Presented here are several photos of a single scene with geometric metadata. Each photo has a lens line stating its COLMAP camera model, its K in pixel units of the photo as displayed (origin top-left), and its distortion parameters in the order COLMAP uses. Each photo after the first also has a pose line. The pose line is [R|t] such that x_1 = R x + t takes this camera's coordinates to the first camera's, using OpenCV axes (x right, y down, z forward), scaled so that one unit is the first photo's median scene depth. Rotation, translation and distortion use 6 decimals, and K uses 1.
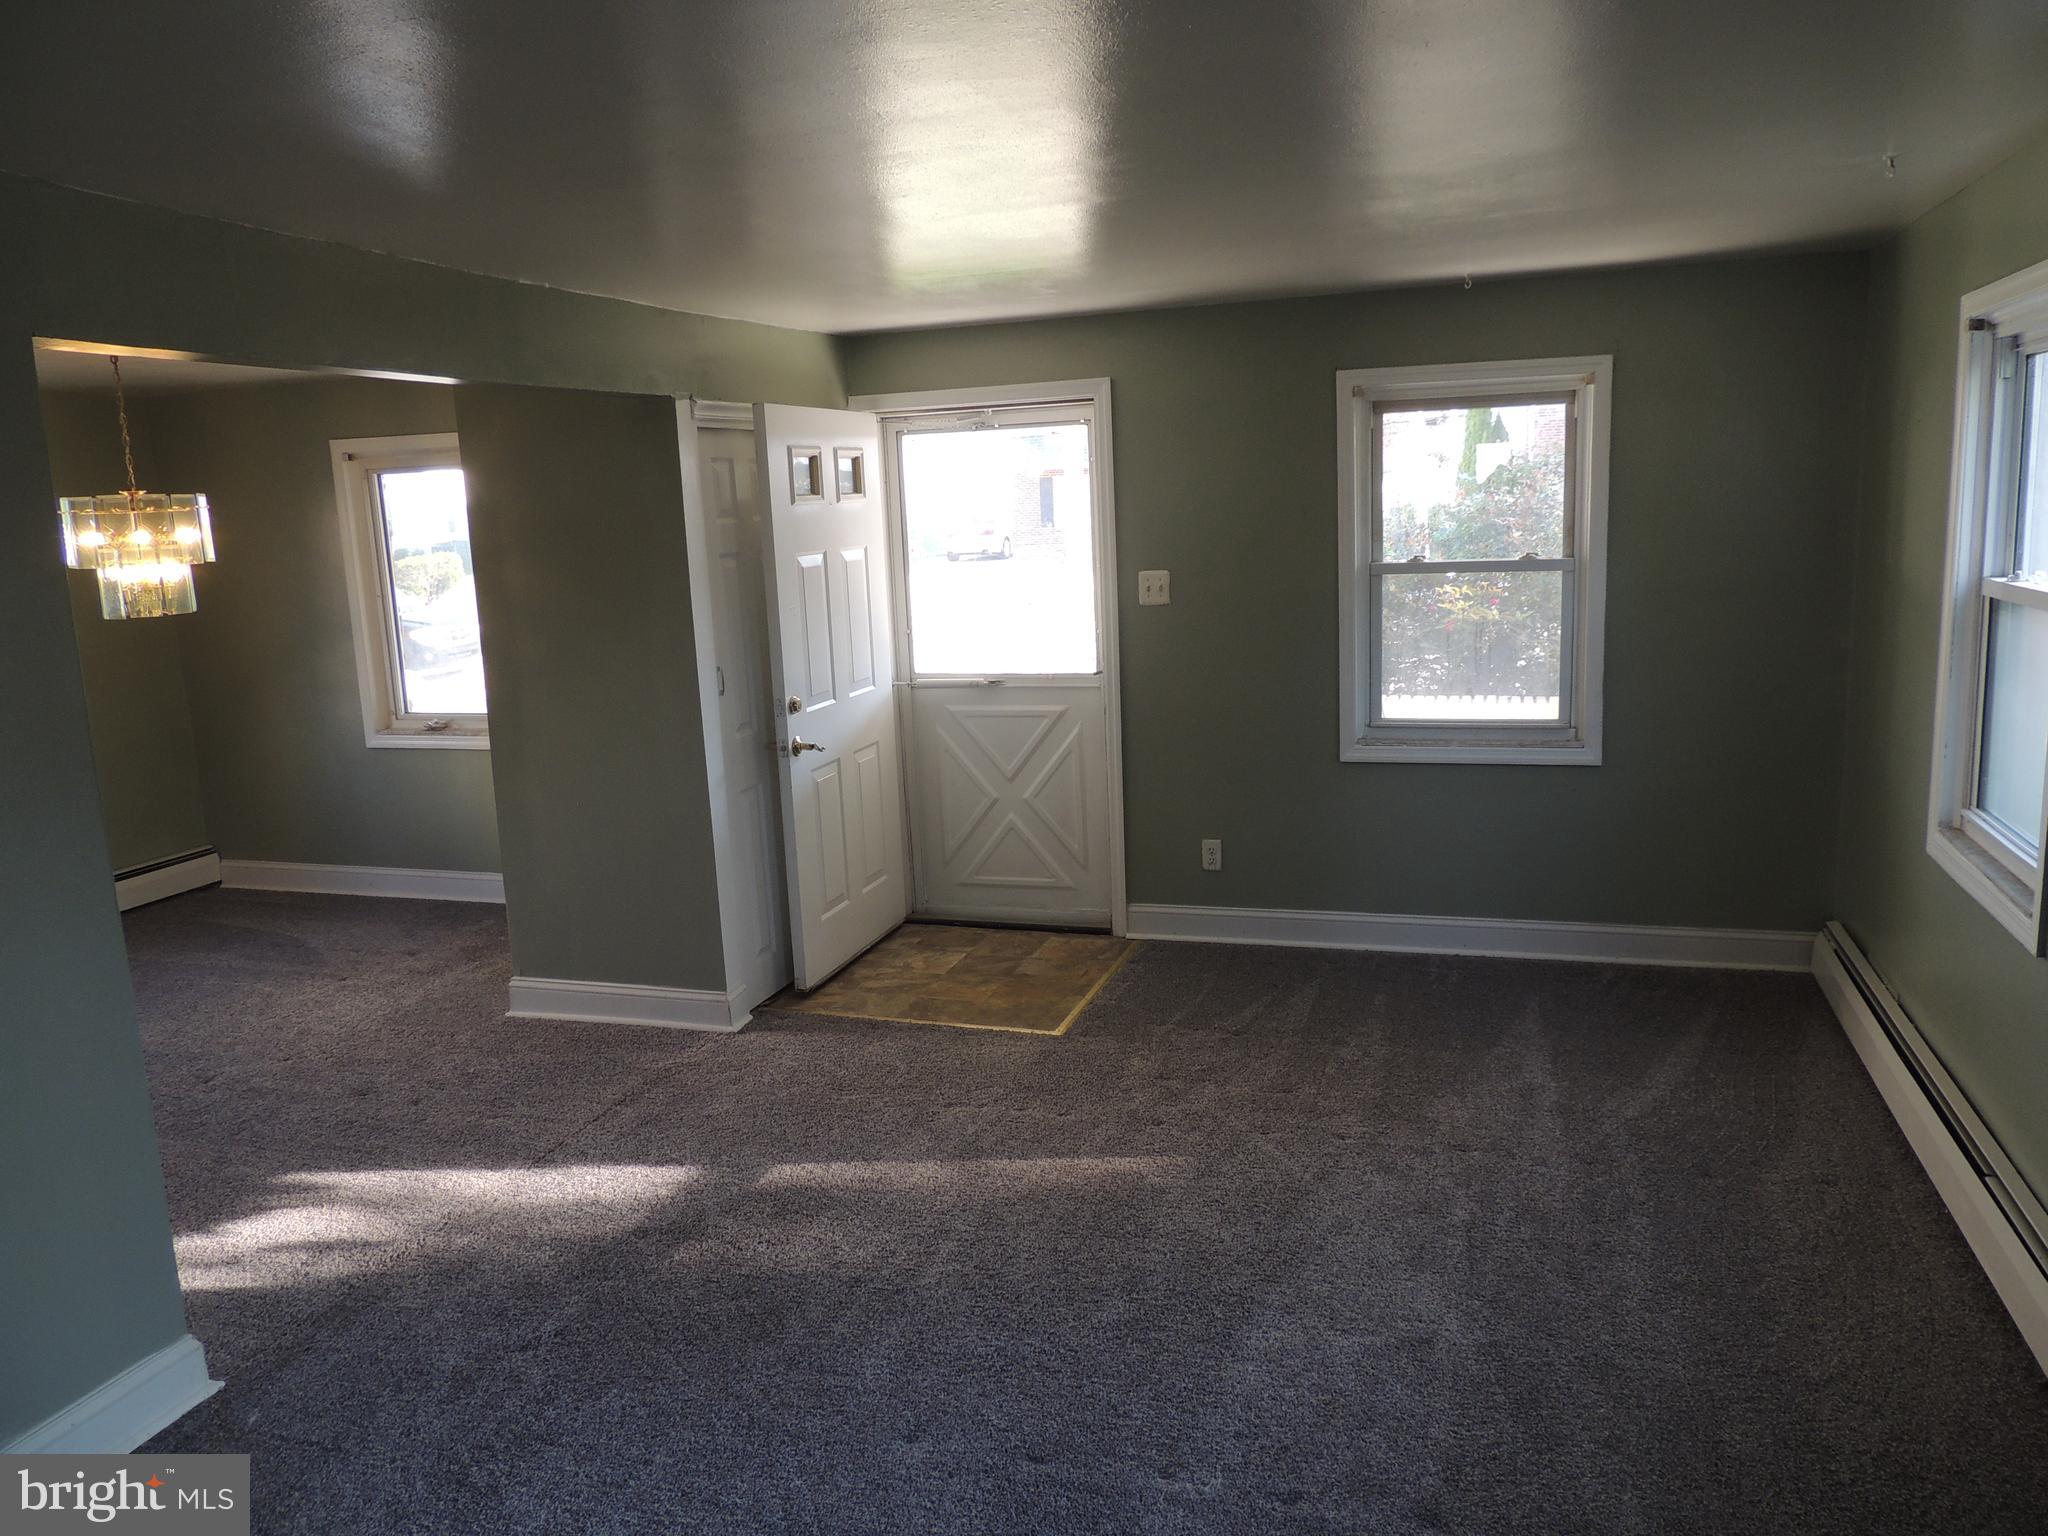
lens RADIAL K [[1464.0, 0, 1029.8], [0, 1464.0, 773.4], [0, 0, 1]] dist [-0.028106, -0.002204]
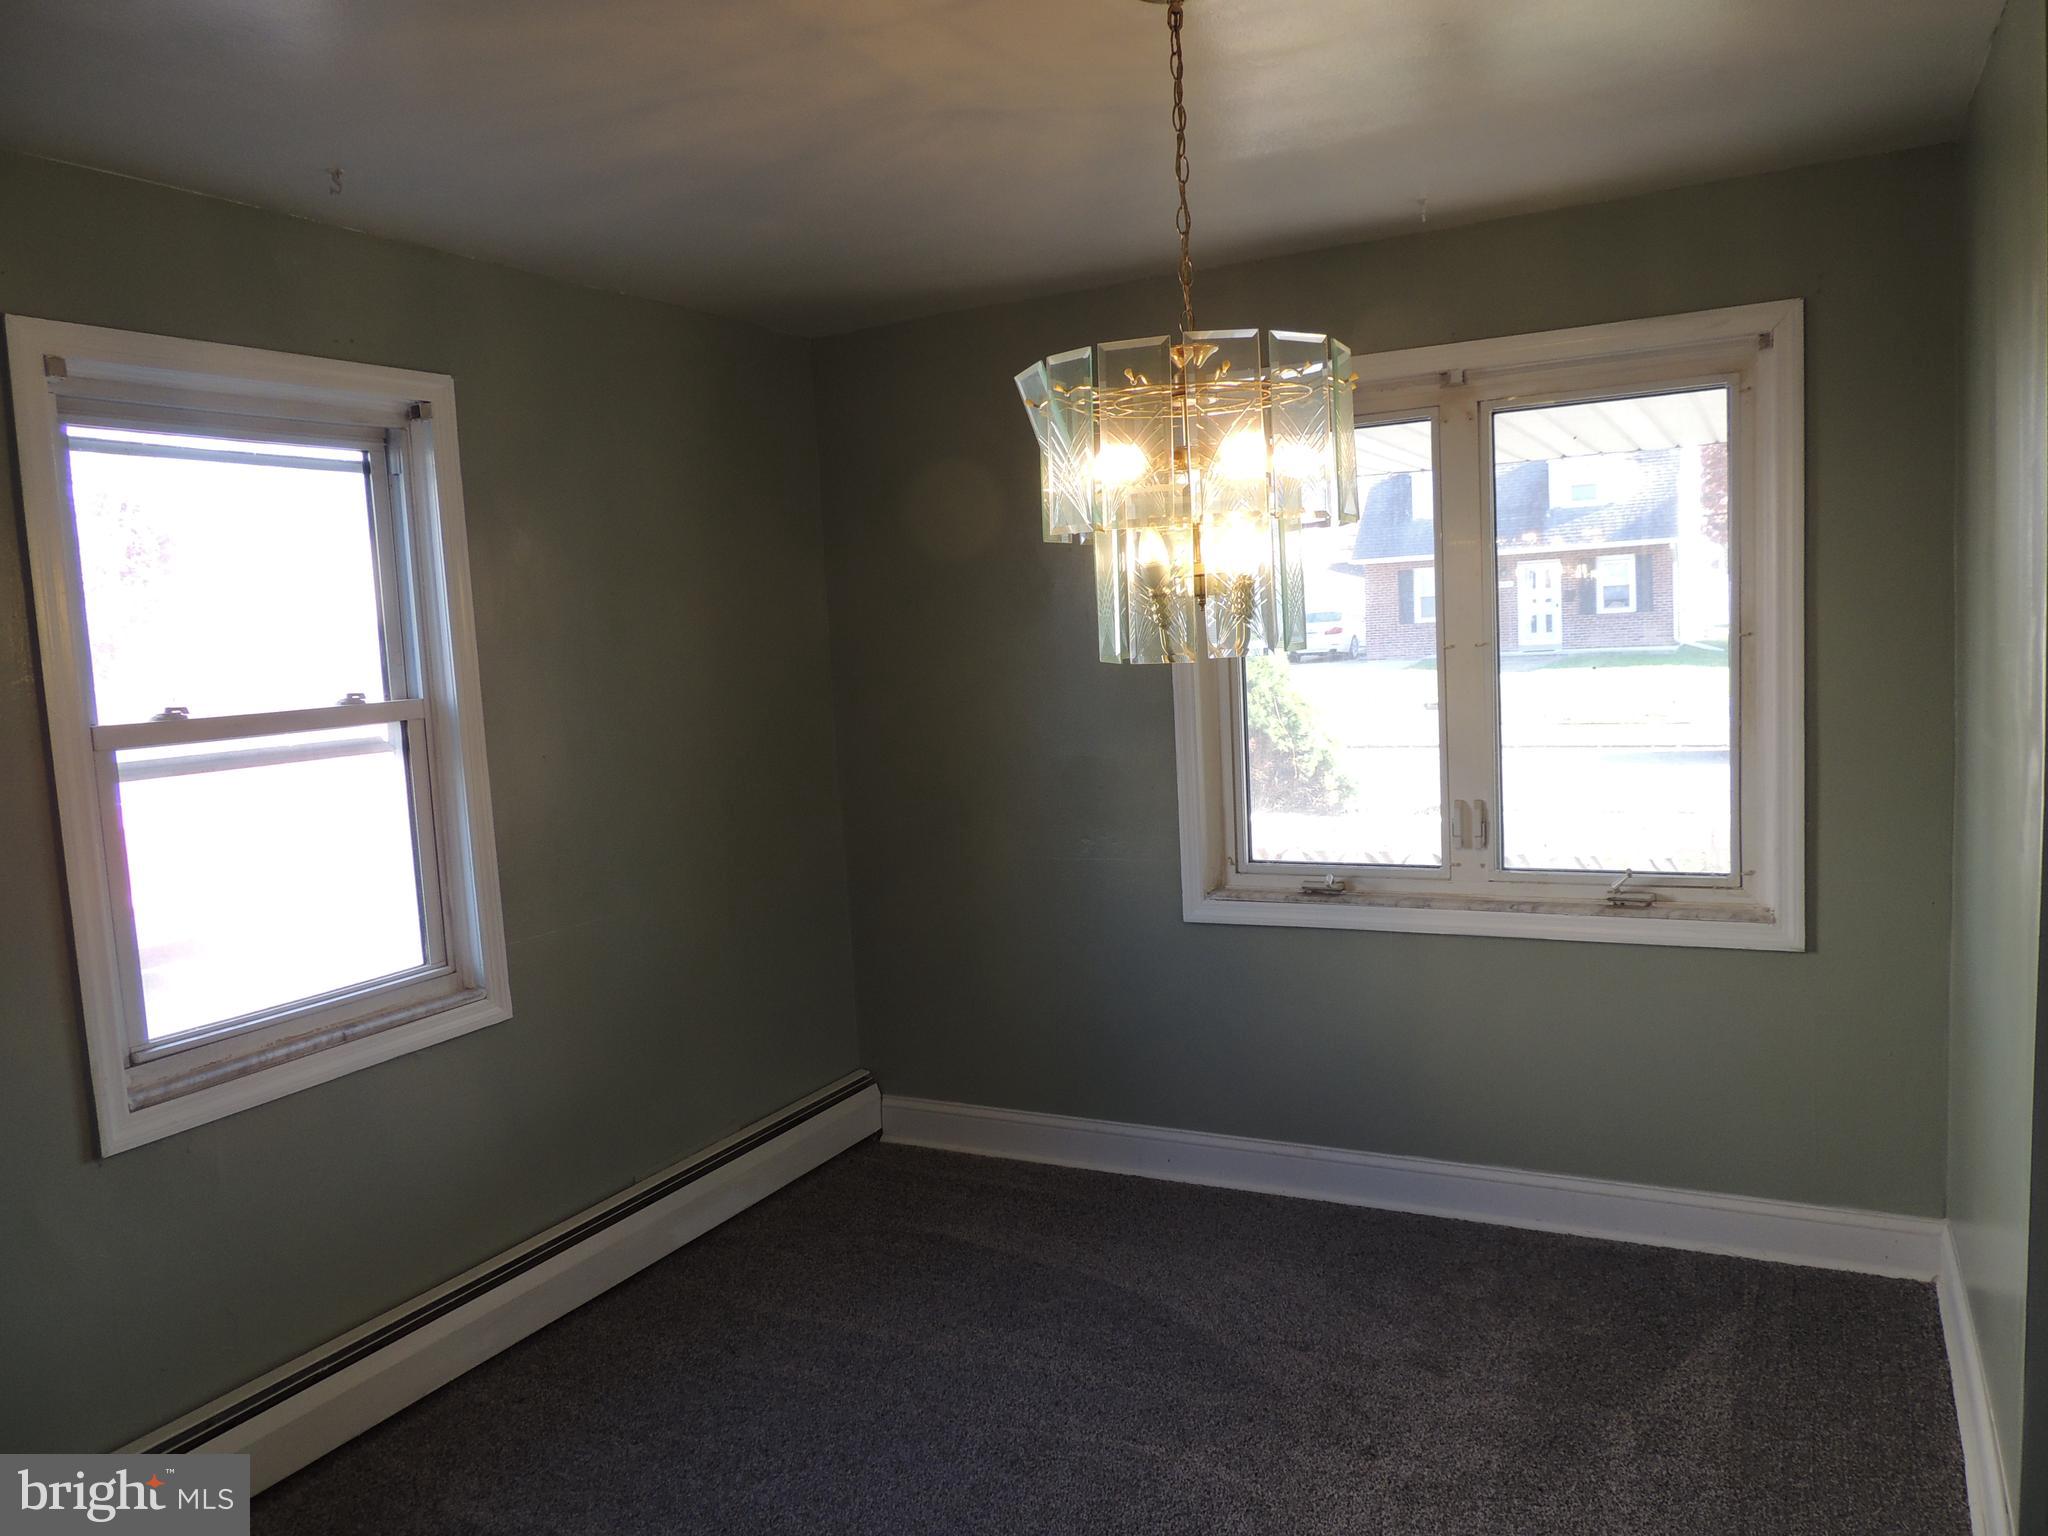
lens RADIAL K [[1454.8, 0, 1031.7], [0, 1454.8, 774.5], [0, 0, 1]] dist [-0.021467, 0.000100]
pose [[0.986444, 0.002313, -0.164084, -0.480898], [-0.014198, 0.997354, -0.071299, -0.038461], [0.163485, 0.072662, 0.983866, 0.488683]]
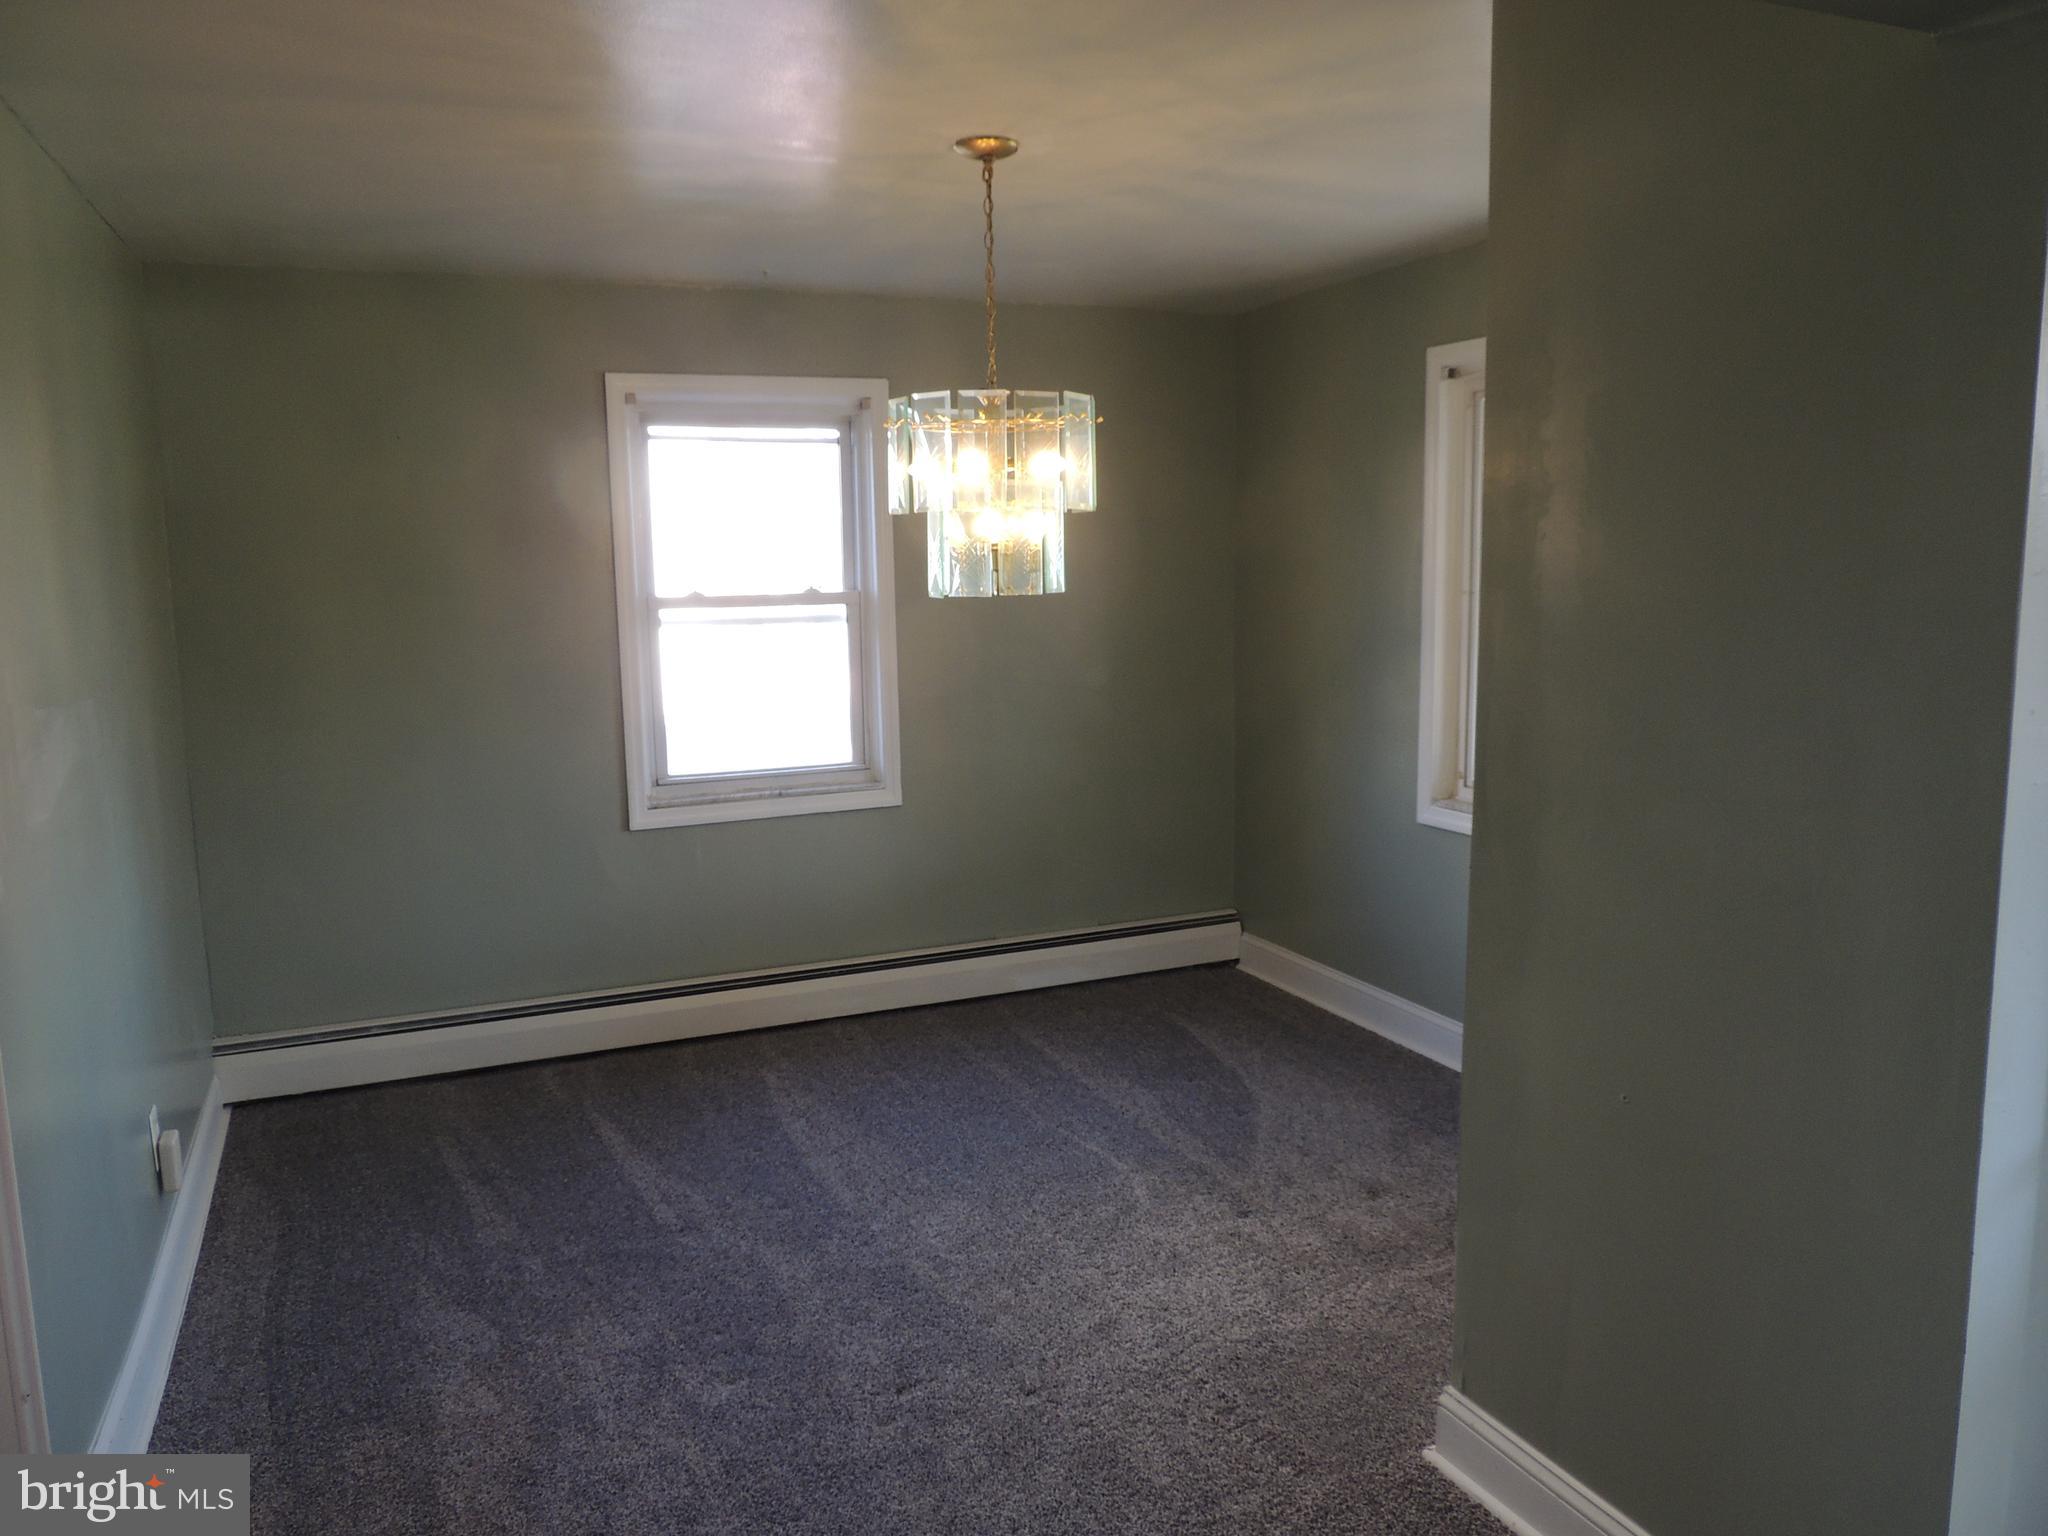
lens RADIAL K [[1454.8, 0, 1031.7], [0, 1454.8, 774.5], [0, 0, 1]] dist [-0.021467, 0.000100]
pose [[0.665909, 0.137433, -0.733265, -0.108670], [-0.143481, 0.988129, 0.054900, -0.056702], [0.732105, 0.068651, 0.677723, 0.489920]]
